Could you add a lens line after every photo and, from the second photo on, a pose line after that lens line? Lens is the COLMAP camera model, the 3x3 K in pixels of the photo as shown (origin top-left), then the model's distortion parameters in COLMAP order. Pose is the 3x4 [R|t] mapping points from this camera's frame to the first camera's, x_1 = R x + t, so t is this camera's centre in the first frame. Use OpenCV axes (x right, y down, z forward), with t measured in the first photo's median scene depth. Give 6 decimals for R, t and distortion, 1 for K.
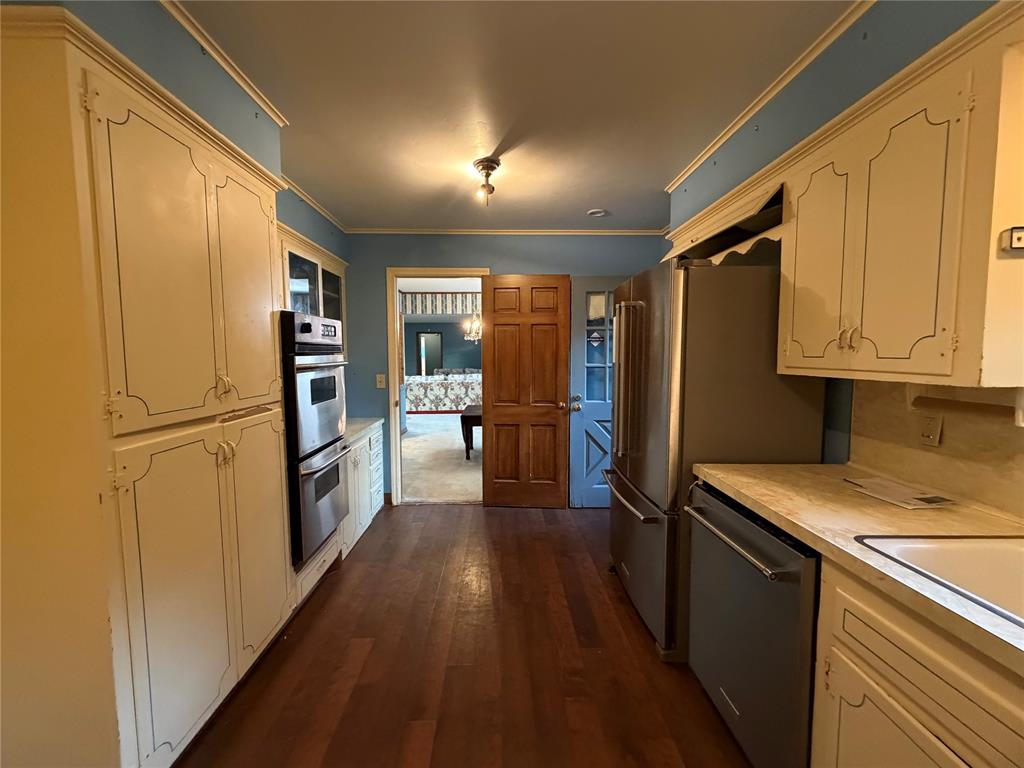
lens RADIAL K [[403.1, 0, 512.0], [0, 403.1, 384.0], [0, 0, 1]] dist [-0.002119, -0.000068]
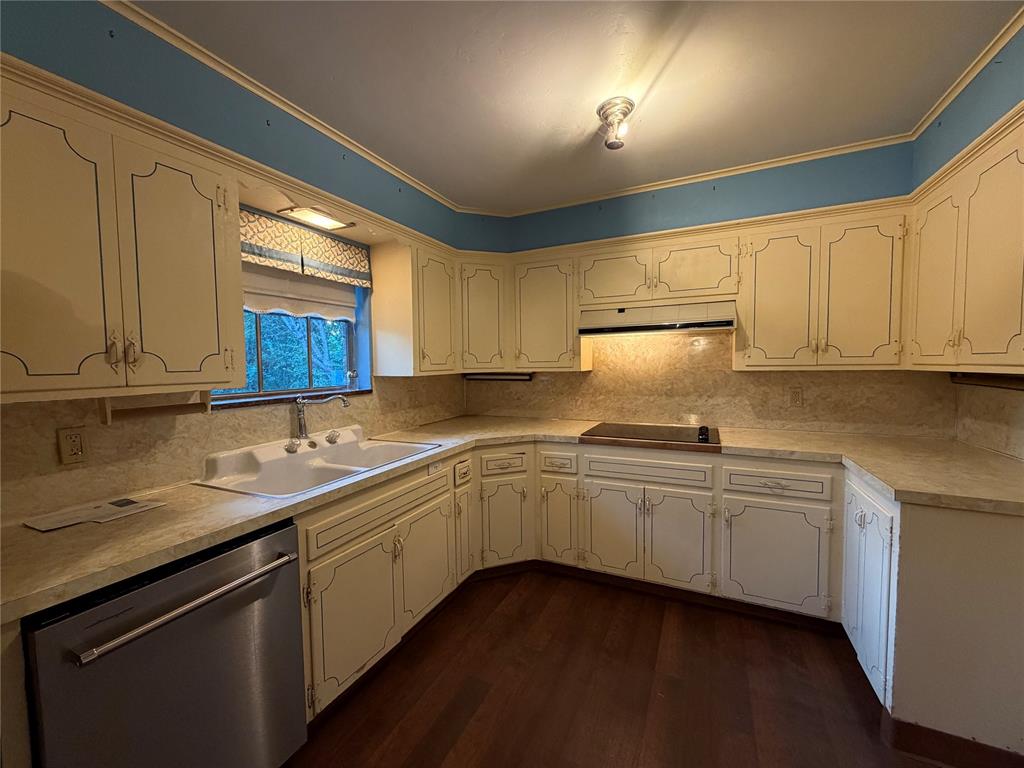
lens RADIAL K [[403.1, 0, 512.0], [0, 403.1, 384.0], [0, 0, 1]] dist [-0.002119, -0.000068]
pose [[-0.886625, -0.011078, 0.462357, -0.382819], [0.049867, 0.991595, 0.119385, -0.108255], [-0.459793, 0.128906, -0.878620, 1.431450]]
